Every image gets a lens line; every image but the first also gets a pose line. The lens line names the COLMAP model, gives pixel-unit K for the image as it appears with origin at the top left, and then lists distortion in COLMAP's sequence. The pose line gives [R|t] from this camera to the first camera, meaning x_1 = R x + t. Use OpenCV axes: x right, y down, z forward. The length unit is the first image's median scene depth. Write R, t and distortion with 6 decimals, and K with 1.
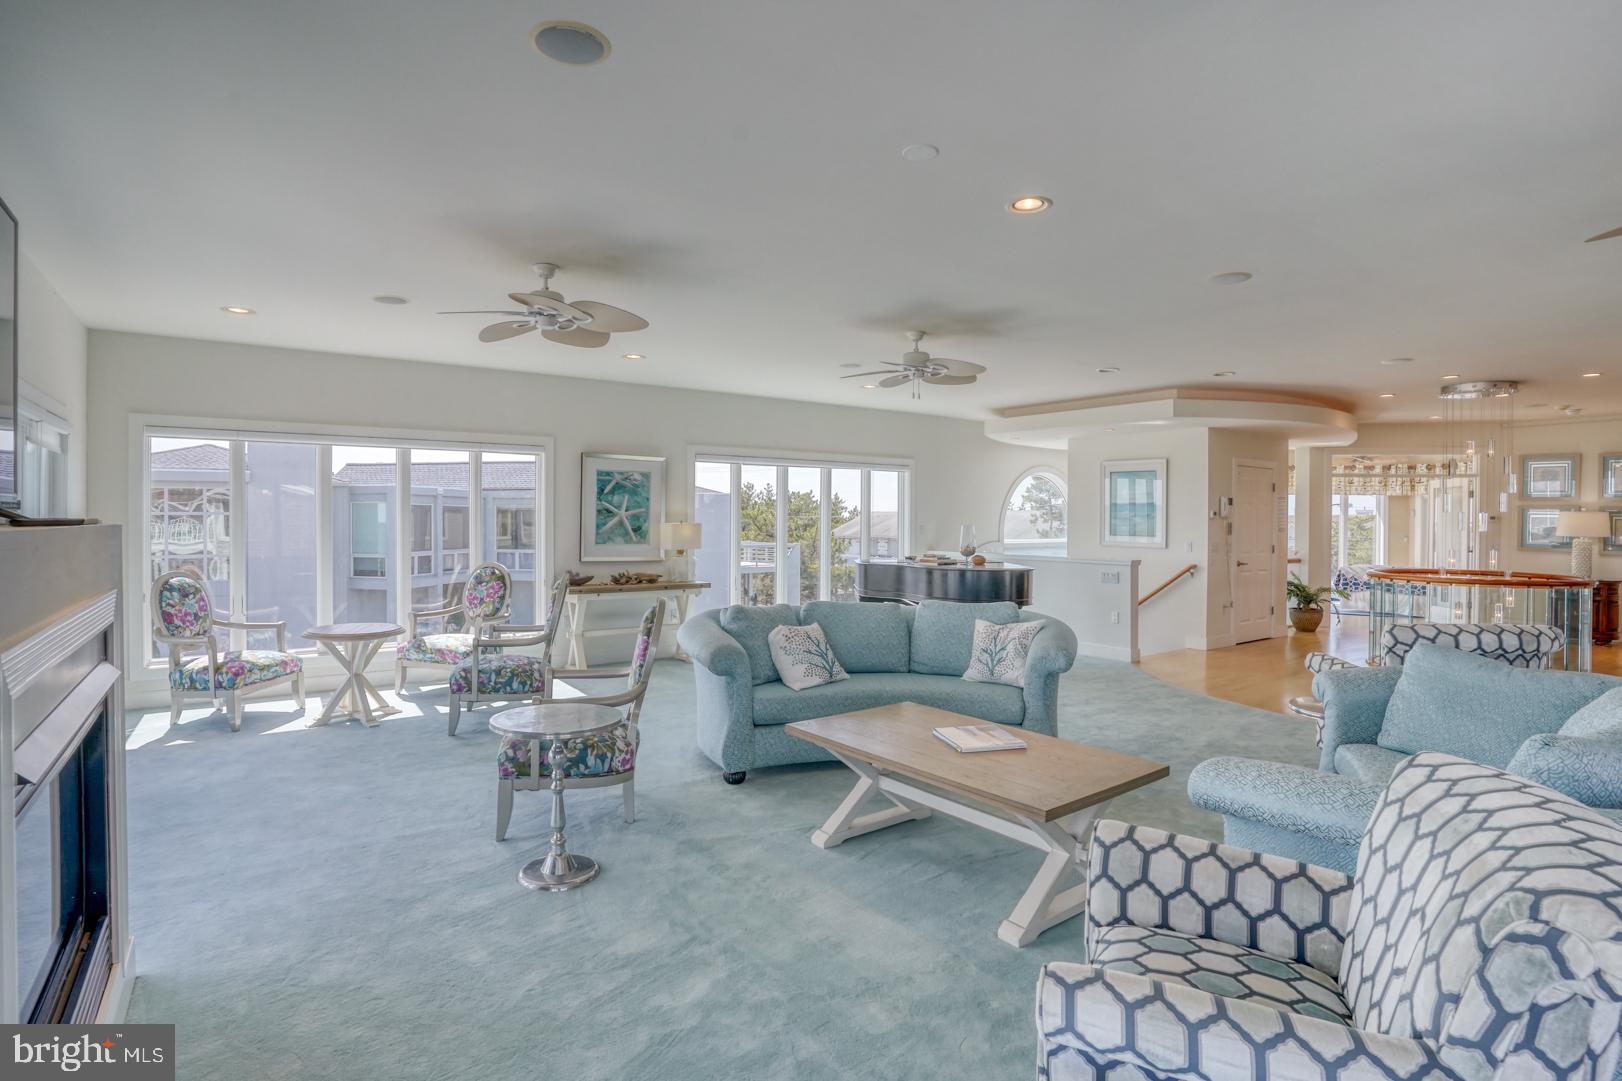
lens RADIAL K [[801.1, 0, 811.0], [0, 801.1, 540.5], [0, 0, 1]] dist [0.000012, -0.000041]
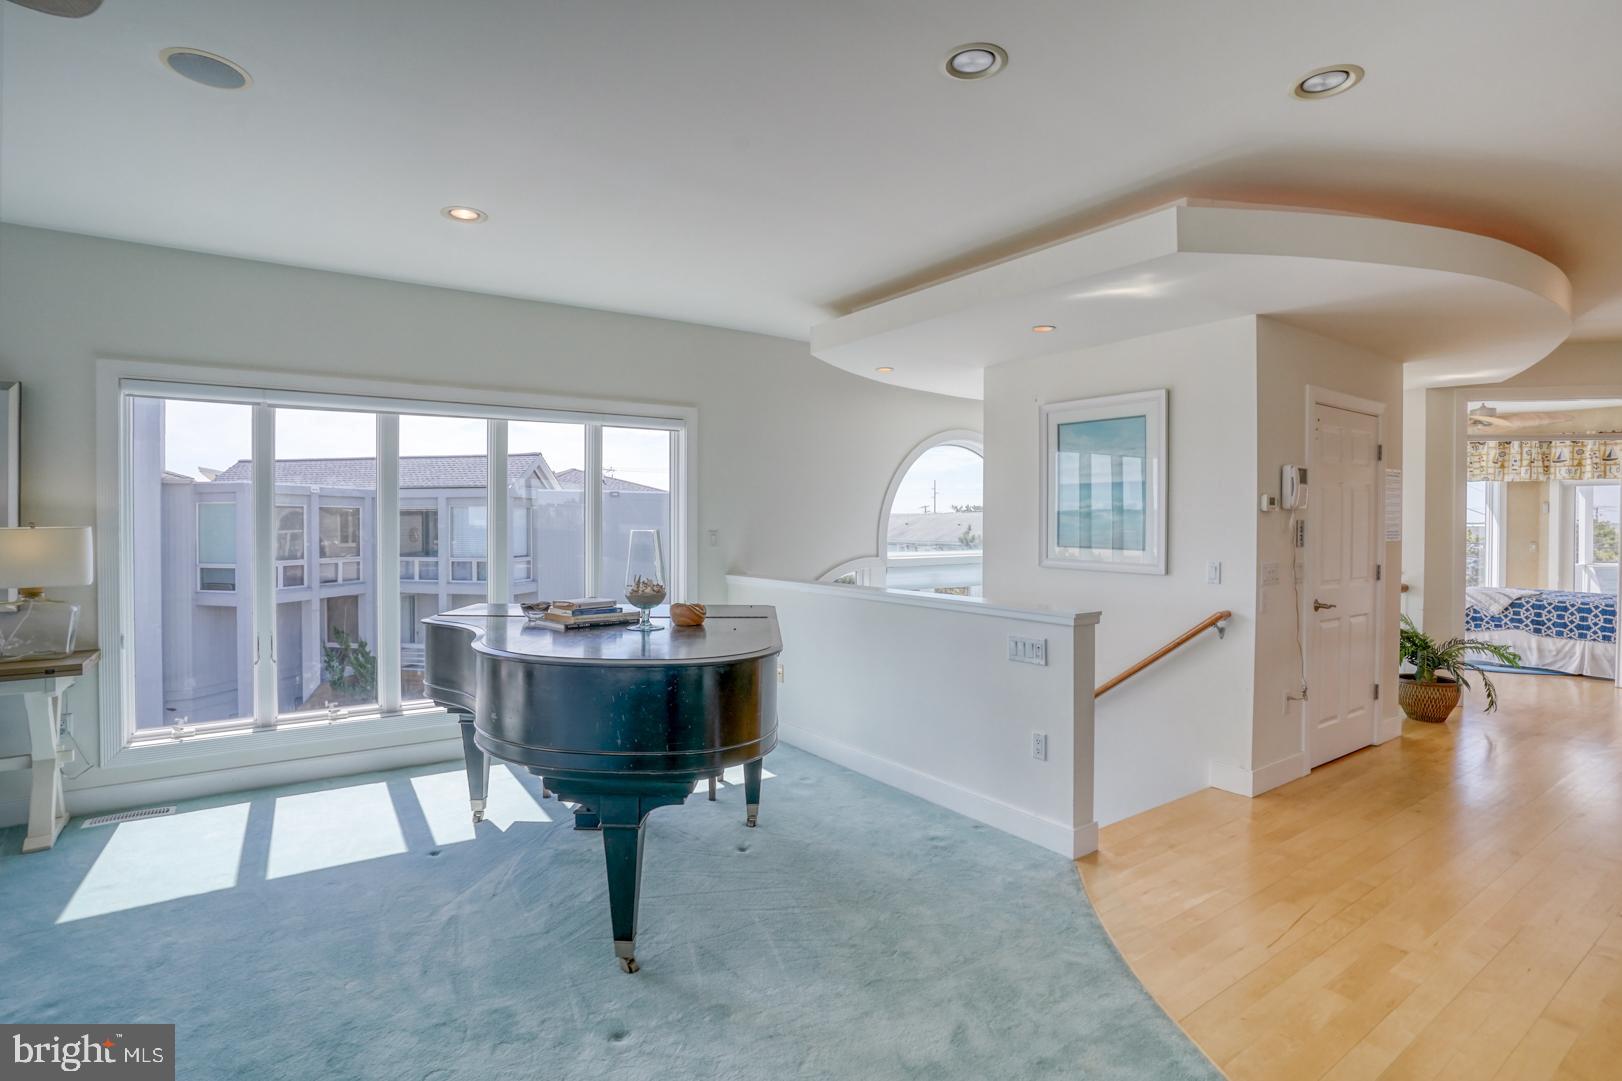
lens RADIAL K [[757.8, 0, 811.0], [0, 757.8, 540.5], [0, 0, 1]] dist [-0.013880, 0.000068]
pose [[0.999283, -0.002597, -0.037763, 0.243412], [0.002504, 0.999994, -0.002497, -0.010089], [0.037770, 0.002401, 0.999284, 0.529741]]
